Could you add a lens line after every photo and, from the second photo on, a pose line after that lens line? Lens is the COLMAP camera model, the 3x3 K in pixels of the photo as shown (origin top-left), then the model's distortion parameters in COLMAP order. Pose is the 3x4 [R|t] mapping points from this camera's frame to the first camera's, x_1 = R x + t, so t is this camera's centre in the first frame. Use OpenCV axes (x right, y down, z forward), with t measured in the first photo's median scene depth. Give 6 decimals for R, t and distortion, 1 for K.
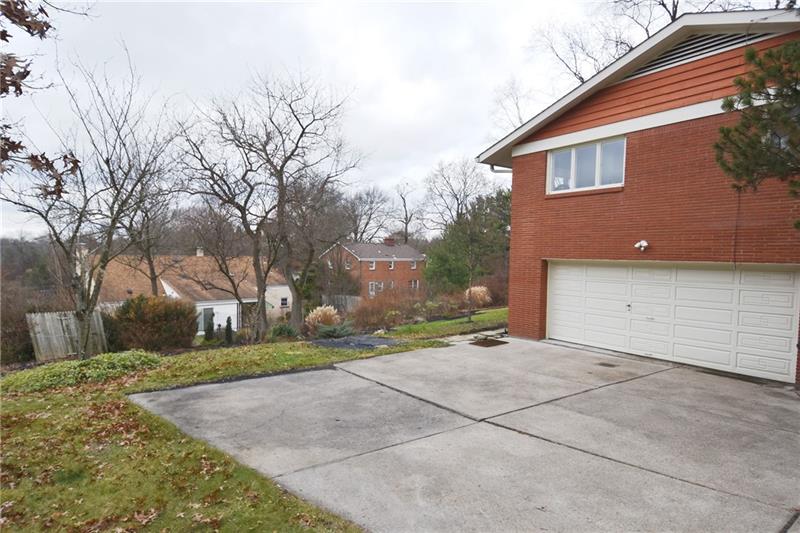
lens RADIAL K [[437.1, 0, 396.2], [0, 437.1, 270.3], [0, 0, 1]] dist [-0.004037, -0.000952]
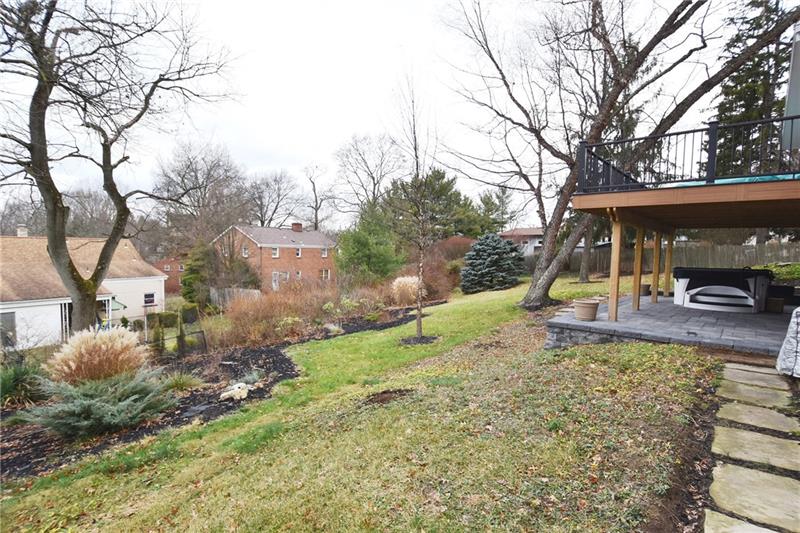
lens RADIAL K [[417.1, 0, 400.1], [0, 417.1, 280.6], [0, 0, 1]] dist [-0.001072, -0.000055]
pose [[0.976284, -0.010059, 0.216258, 0.006947], [-0.000370, 0.998841, 0.048131, 0.004507], [-0.216492, -0.047069, 0.975149, 0.143633]]
